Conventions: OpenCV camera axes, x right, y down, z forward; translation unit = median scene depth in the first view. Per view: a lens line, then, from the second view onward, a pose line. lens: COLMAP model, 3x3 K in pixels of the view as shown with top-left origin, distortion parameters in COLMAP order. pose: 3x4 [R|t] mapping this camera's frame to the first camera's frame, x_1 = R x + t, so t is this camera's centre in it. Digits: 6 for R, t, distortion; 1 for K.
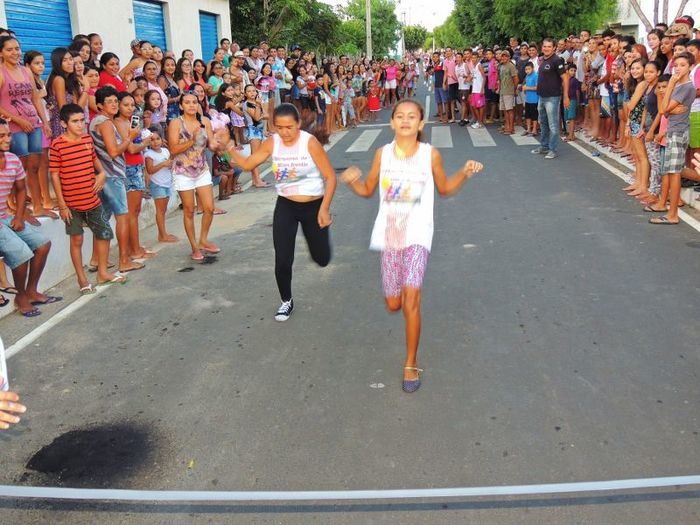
lens RADIAL K [[718.5, 0, 350.0], [0, 718.5, 262.5], [0, 0, 1]] dist [-0.049180, 0.026129]
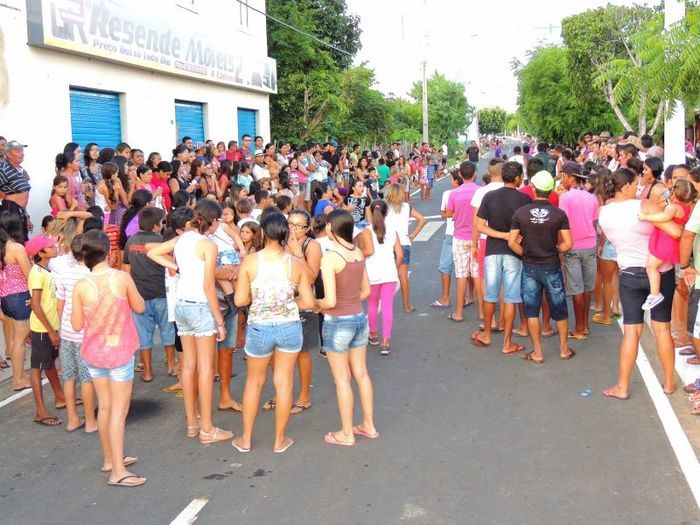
lens RADIAL K [[856.6, 0, 350.0], [0, 856.6, 262.5], [0, 0, 1]] dist [-0.040030, 0.001561]
pose [[0.996006, 0.020315, -0.086939, 0.103098], [-0.031888, 0.990485, -0.133876, 0.056107], [0.083392, 0.136113, 0.987177, -0.306914]]
